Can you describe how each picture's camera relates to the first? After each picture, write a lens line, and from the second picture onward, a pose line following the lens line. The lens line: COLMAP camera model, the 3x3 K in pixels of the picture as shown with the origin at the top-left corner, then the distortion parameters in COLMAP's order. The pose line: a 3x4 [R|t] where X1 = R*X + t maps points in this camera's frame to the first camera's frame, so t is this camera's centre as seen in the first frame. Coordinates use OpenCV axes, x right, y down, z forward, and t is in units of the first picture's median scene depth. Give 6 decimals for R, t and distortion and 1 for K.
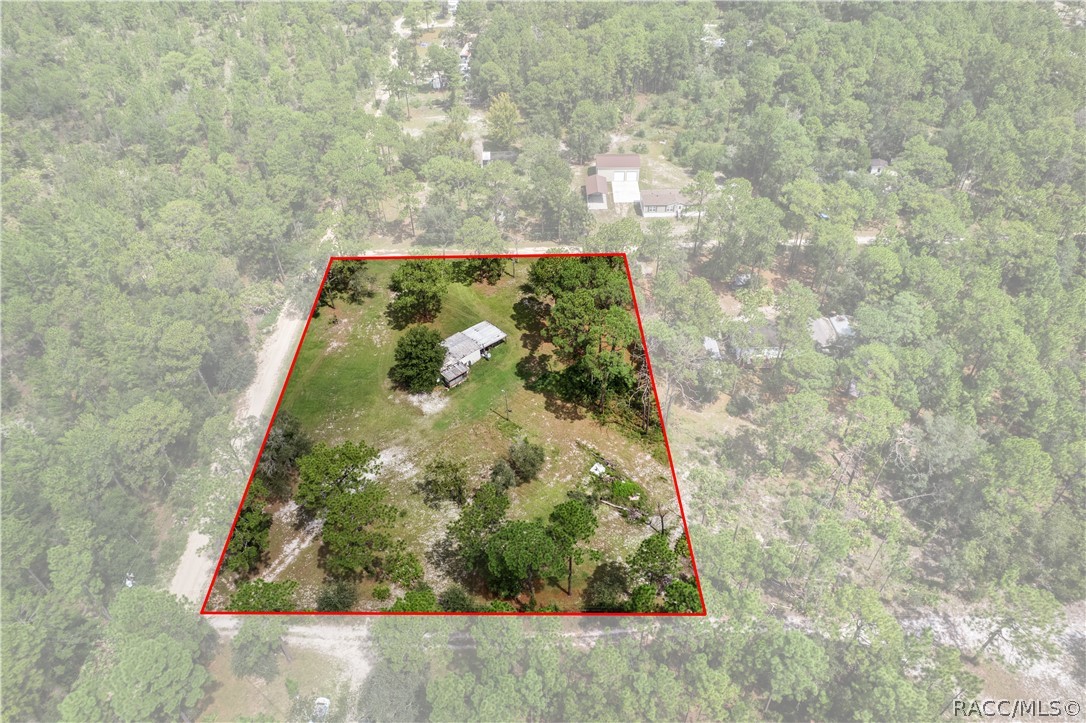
lens RADIAL K [[696.9, 0, 543.0], [0, 696.9, 361.5], [0, 0, 1]] dist [-0.048180, 0.001975]
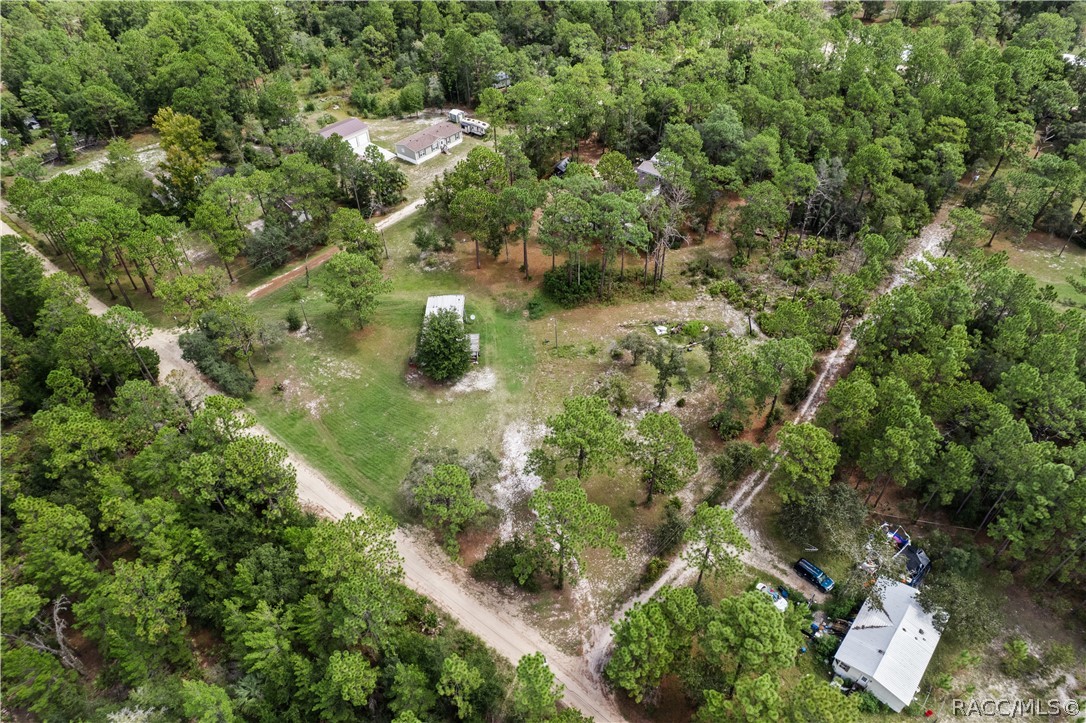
lens RADIAL K [[696.9, 0, 543.0], [0, 696.9, 361.5], [0, 0, 1]] dist [-0.048180, 0.001975]
pose [[0.650402, -0.512848, 0.560325, -0.595588], [0.499526, 0.844500, 0.193116, -0.095937], [-0.572234, 0.154294, 0.805445, 0.191533]]
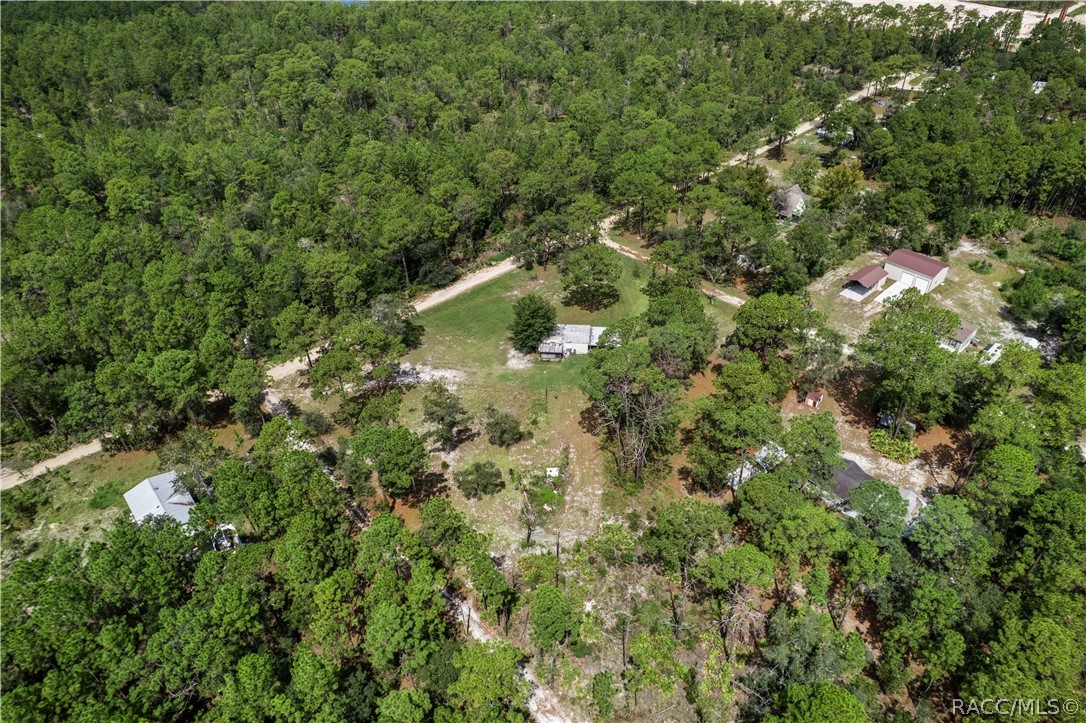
lens RADIAL K [[696.9, 0, 543.0], [0, 696.9, 361.5], [0, 0, 1]] dist [-0.048180, 0.001975]
pose [[0.665098, 0.443900, -0.600497, 0.538200], [-0.471589, 0.873177, 0.123148, -0.096983], [0.579006, 0.201282, 0.790087, 0.113161]]
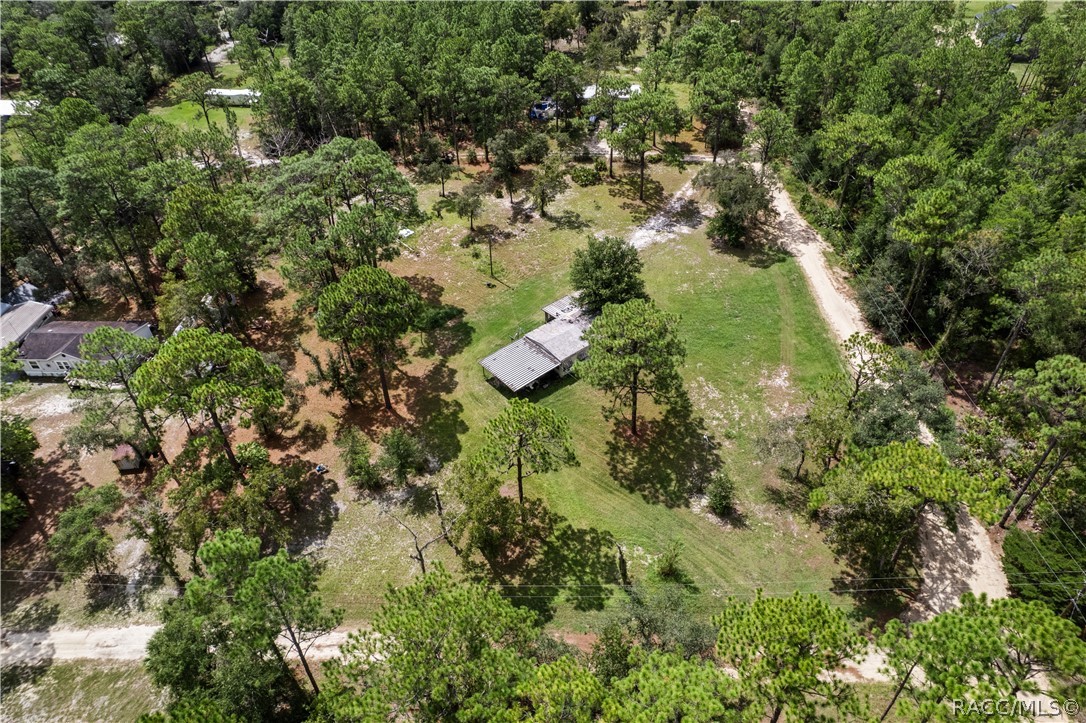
lens RADIAL K [[696.9, 0, 543.0], [0, 696.9, 361.5], [0, 0, 1]] dist [-0.048180, 0.001975]
pose [[-0.997315, 0.012272, 0.072195, -0.156992], [0.073216, 0.186484, 0.979726, -0.647764], [-0.001440, 0.982381, -0.186882, 1.170951]]
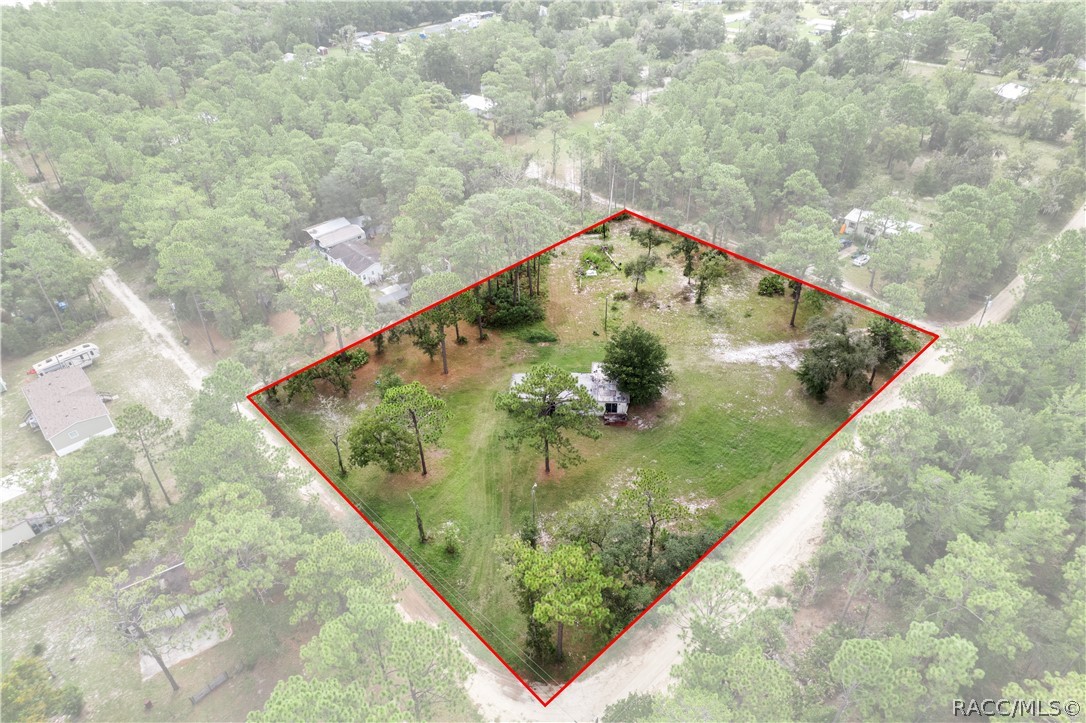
lens RADIAL K [[696.9, 0, 543.0], [0, 696.9, 361.5], [0, 0, 1]] dist [-0.048180, 0.001975]
pose [[-0.677856, -0.393027, 0.621323, -0.583062], [0.502612, 0.369041, 0.781786, -0.669111], [-0.536556, 0.842223, -0.052616, 1.066992]]
